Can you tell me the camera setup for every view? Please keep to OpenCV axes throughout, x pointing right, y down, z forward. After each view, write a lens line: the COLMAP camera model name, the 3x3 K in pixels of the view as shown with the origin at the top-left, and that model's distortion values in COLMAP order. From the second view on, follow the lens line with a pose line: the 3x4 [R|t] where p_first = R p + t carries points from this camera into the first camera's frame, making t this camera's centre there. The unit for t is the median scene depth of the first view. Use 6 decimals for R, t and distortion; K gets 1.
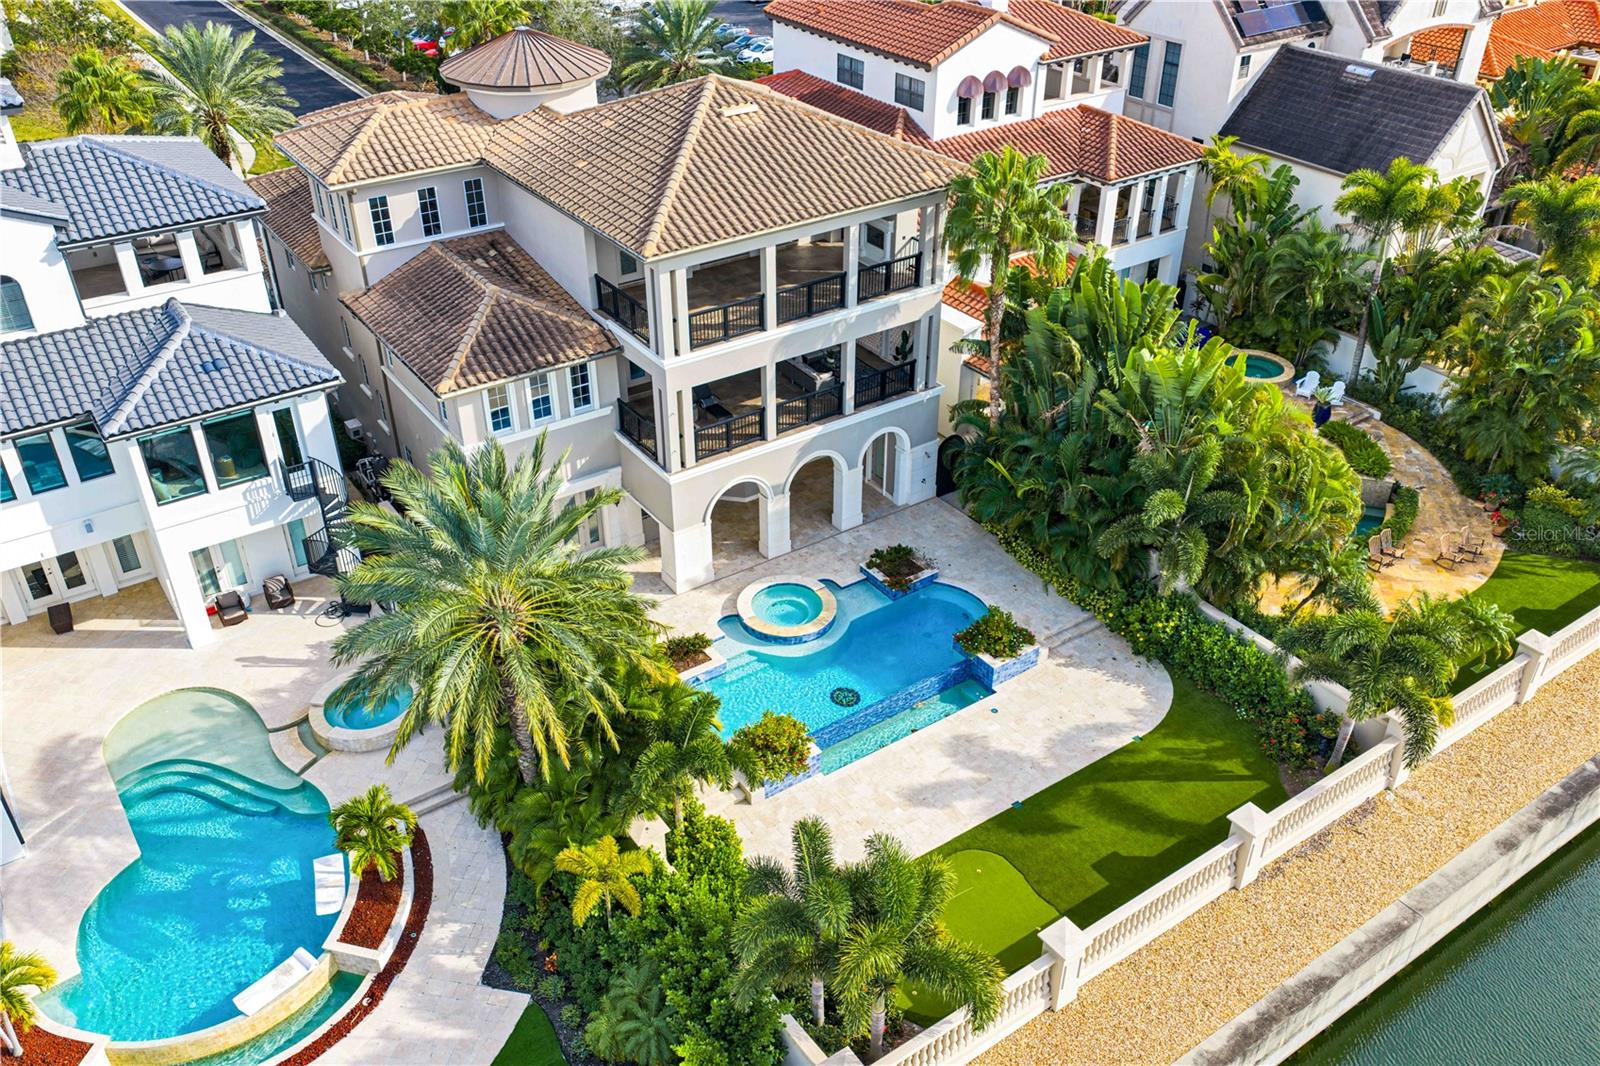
lens RADIAL K [[1318.0, 0, 800.0], [0, 1318.0, 533.0], [0, 0, 1]] dist [0.040396, -0.073123]
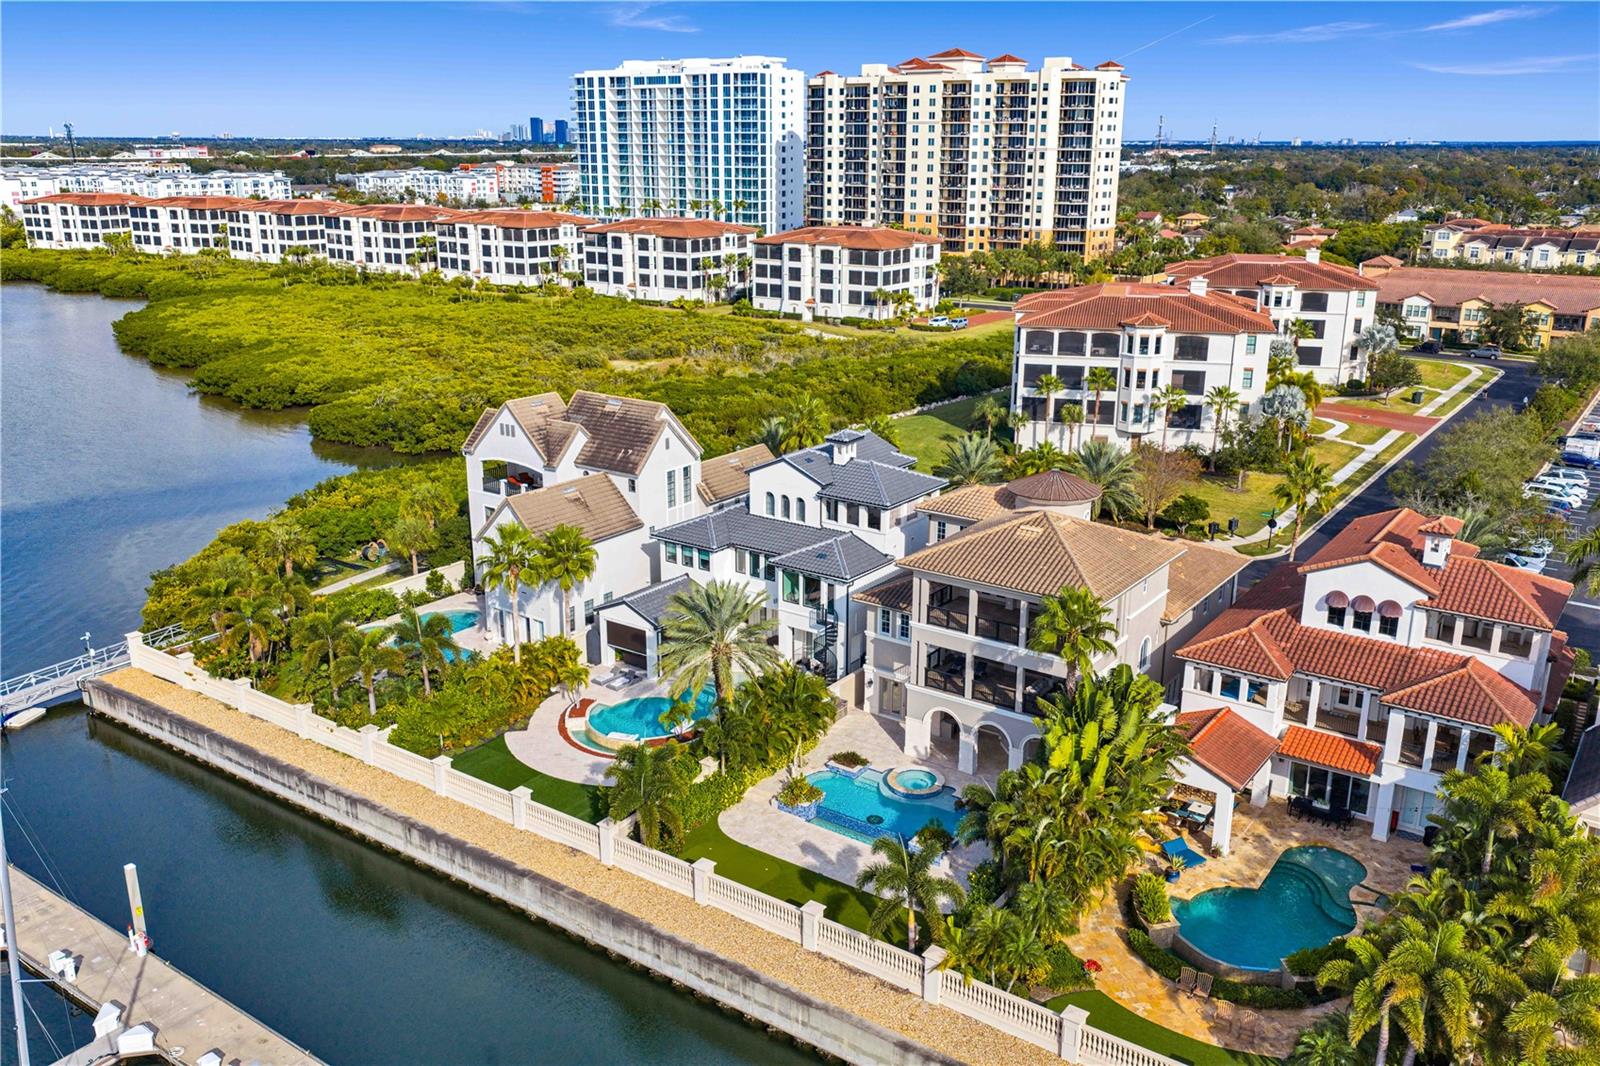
lens RADIAL K [[1318.0, 0, 800.0], [0, 1318.0, 533.0], [0, 0, 1]] dist [0.040396, -0.073123]
pose [[0.342240, 0.268997, -0.900285, 1.427341], [-0.518097, 0.853351, 0.058021, -0.246094], [0.783867, 0.446578, 0.431418, -0.021625]]
